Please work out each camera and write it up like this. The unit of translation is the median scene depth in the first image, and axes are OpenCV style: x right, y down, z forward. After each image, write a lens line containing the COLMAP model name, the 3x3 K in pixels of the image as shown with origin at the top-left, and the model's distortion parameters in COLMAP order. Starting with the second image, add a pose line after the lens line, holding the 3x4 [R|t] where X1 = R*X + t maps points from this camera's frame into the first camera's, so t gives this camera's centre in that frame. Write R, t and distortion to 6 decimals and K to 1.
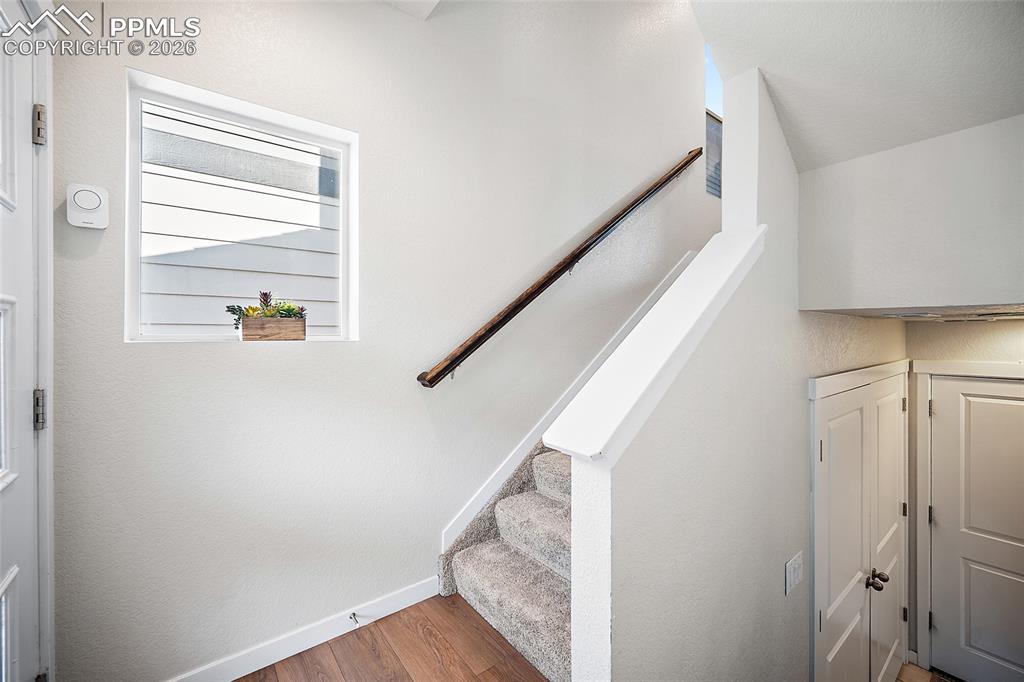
lens RADIAL K [[413.6, 0, 512.0], [0, 413.6, 341.0], [0, 0, 1]] dist [-0.000036, 0.000186]
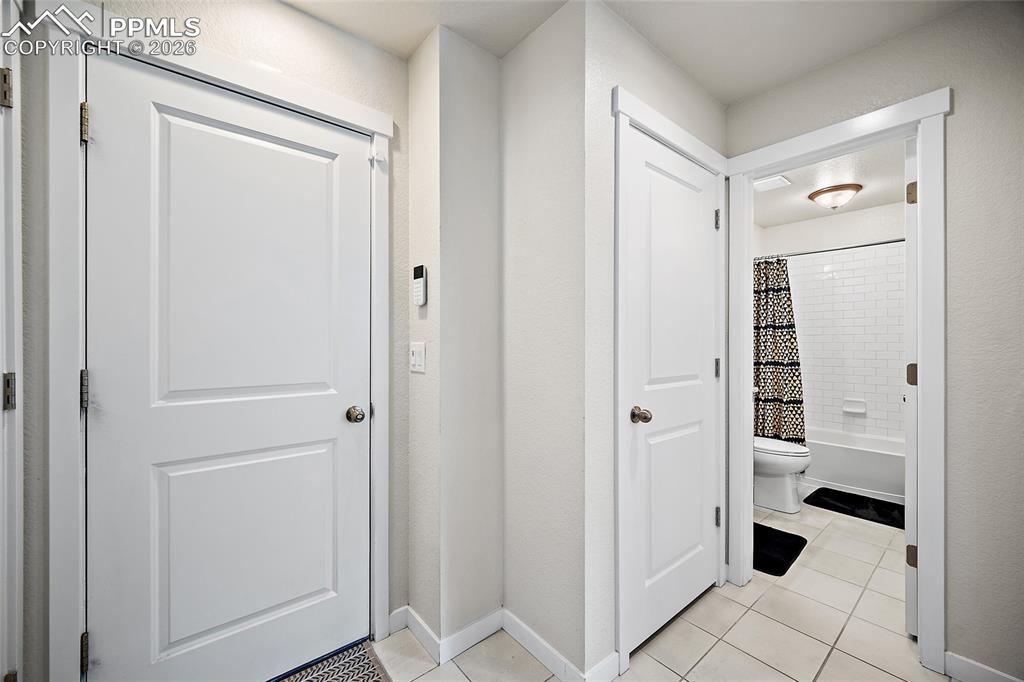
lens RADIAL K [[413.6, 0, 512.0], [0, 413.6, 341.0], [0, 0, 1]] dist [-0.000036, 0.000186]
pose [[-0.041652, 0.004585, 0.999122, 0.593880], [0.001232, 0.999989, -0.004537, 0.374369], [-0.999131, 0.001041, -0.041657, 0.602869]]
